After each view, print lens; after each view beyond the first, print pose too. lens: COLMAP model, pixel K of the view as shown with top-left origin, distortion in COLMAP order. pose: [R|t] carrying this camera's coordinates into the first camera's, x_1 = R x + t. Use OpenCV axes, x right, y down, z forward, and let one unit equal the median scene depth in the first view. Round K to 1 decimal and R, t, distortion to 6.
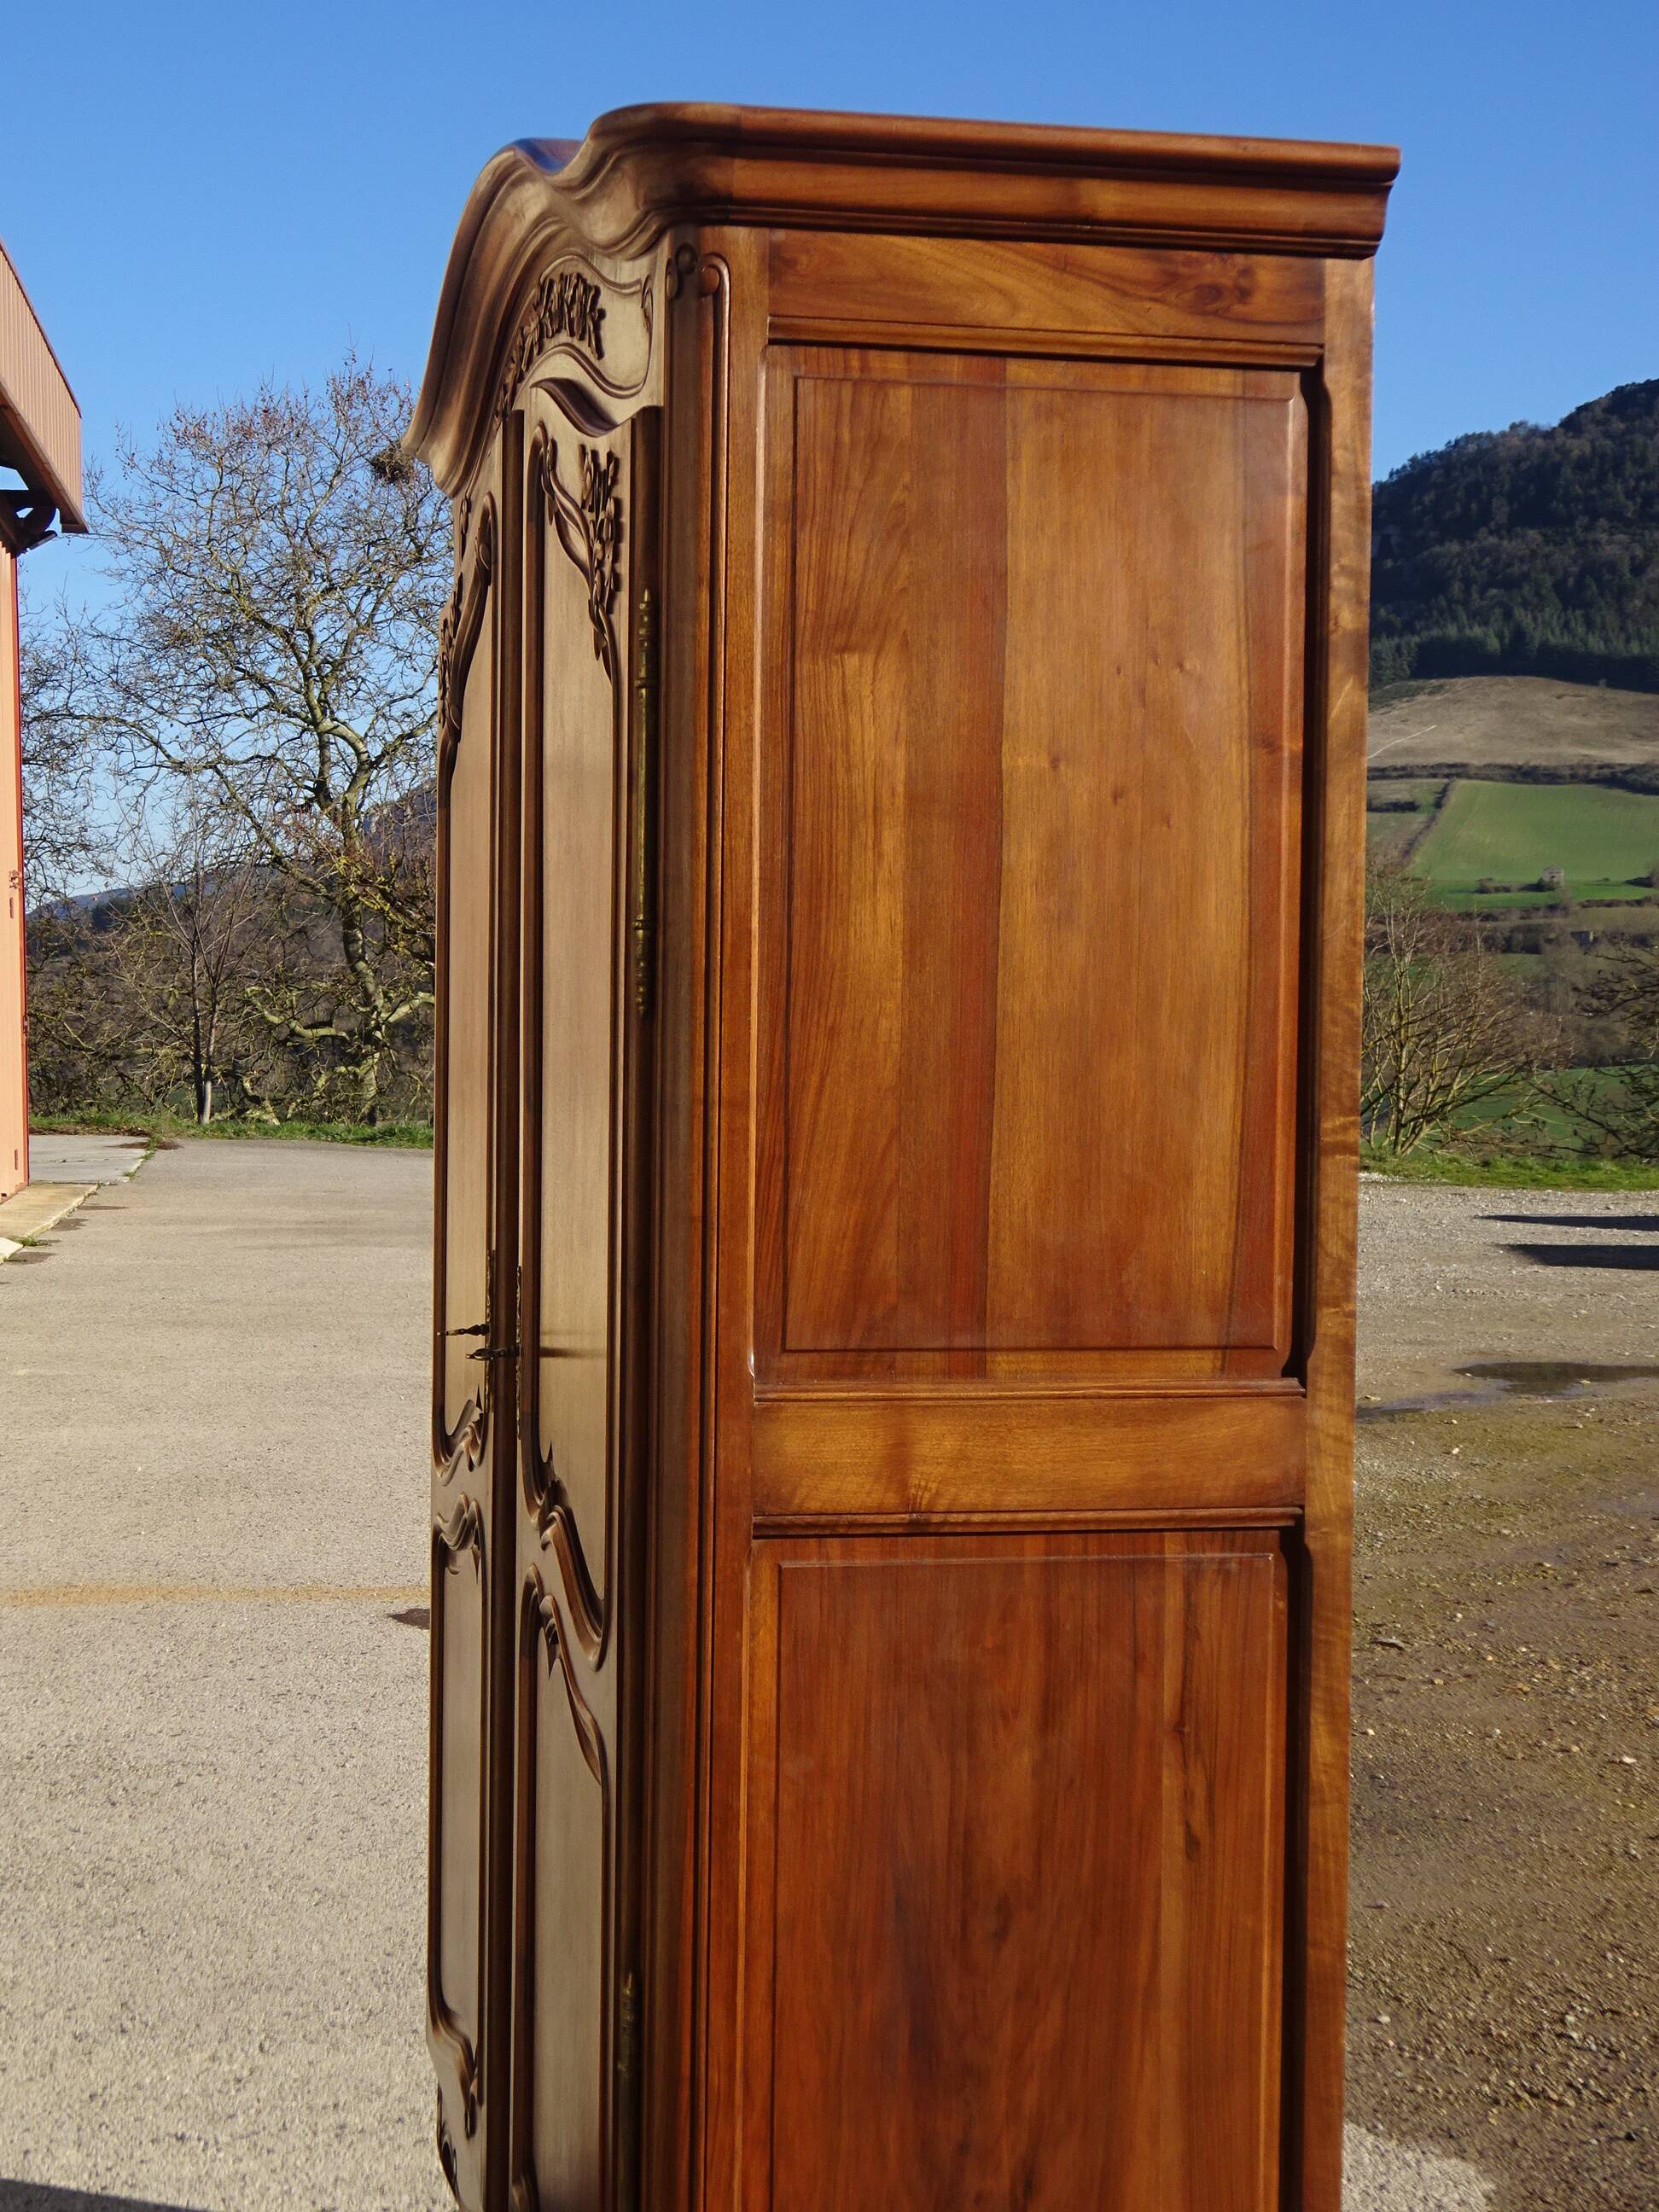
lens RADIAL K [[3541.6, 0, 839.1], [0, 3541.6, 1112.2], [0, 0, 1]] dist [0.011279, 0.000000]
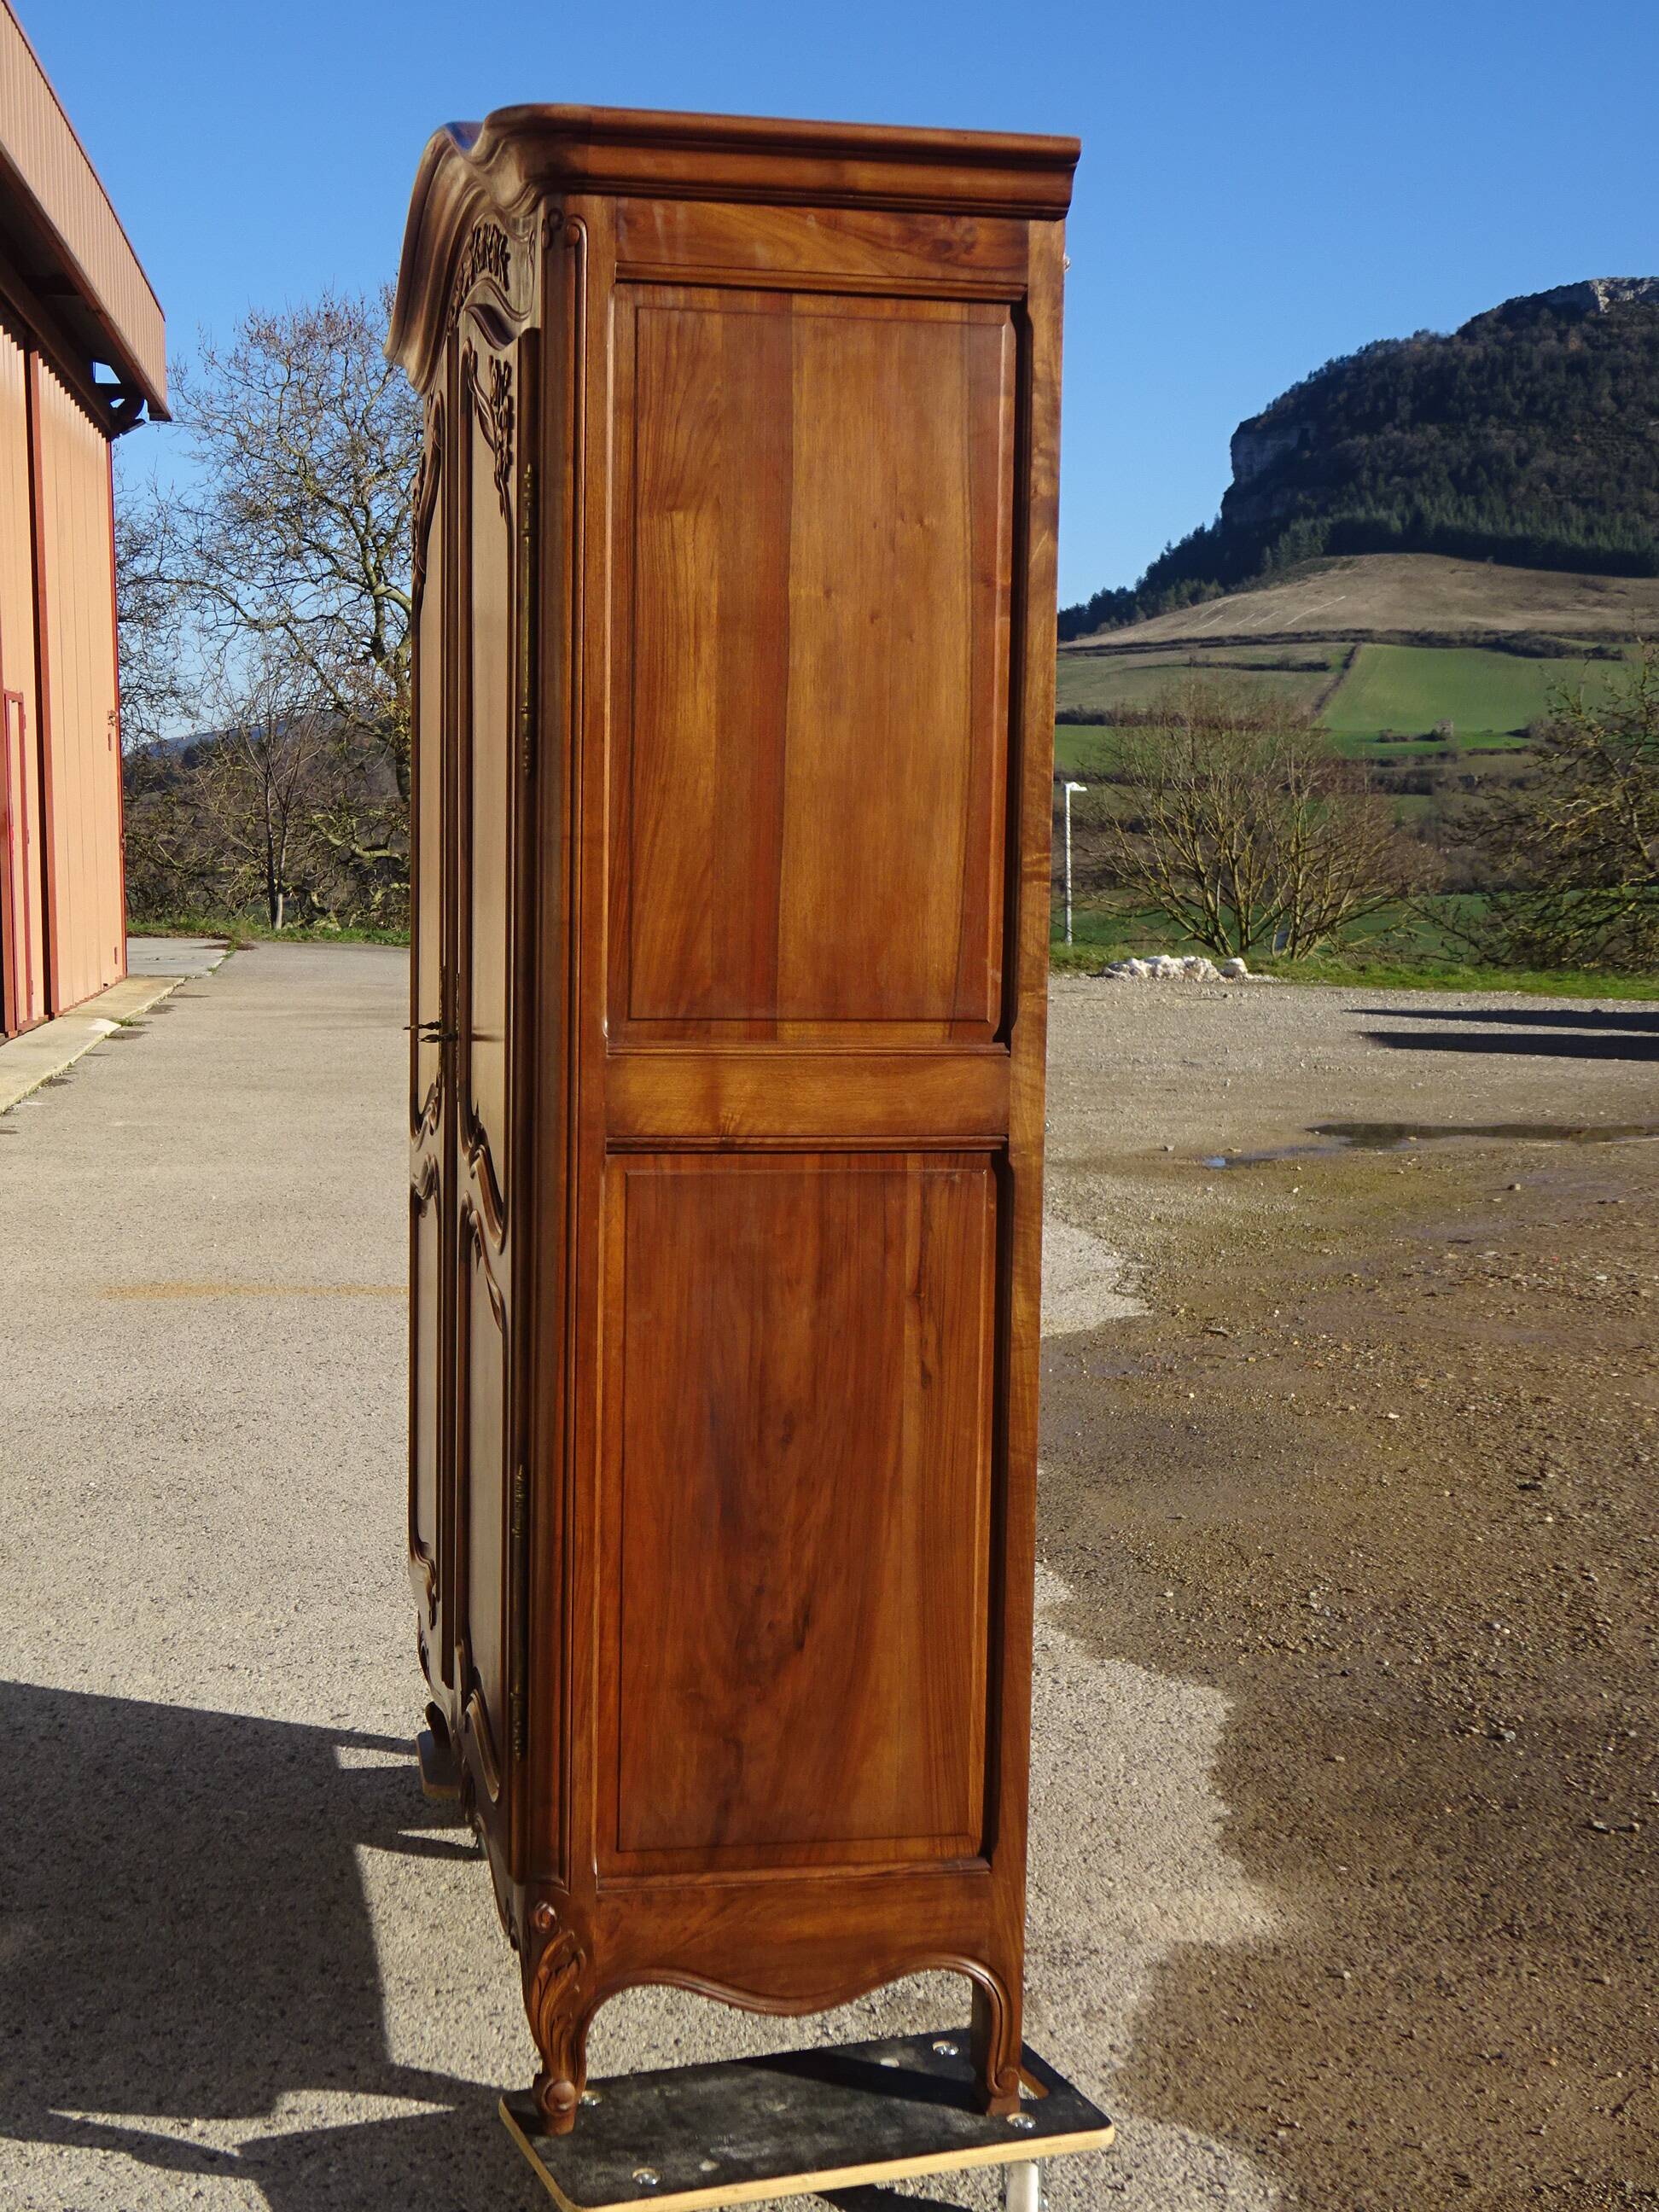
lens RADIAL K [[3040.4, 0, 842.4], [0, 3040.4, 1142.1], [0, 0, 1]] dist [0.002018, 0.000000]
pose [[0.999983, 0.004242, 0.004041, 0.030927], [-0.004513, 0.997566, 0.069578, 0.015628], [-0.003736, -0.069595, 0.997568, -0.094224]]
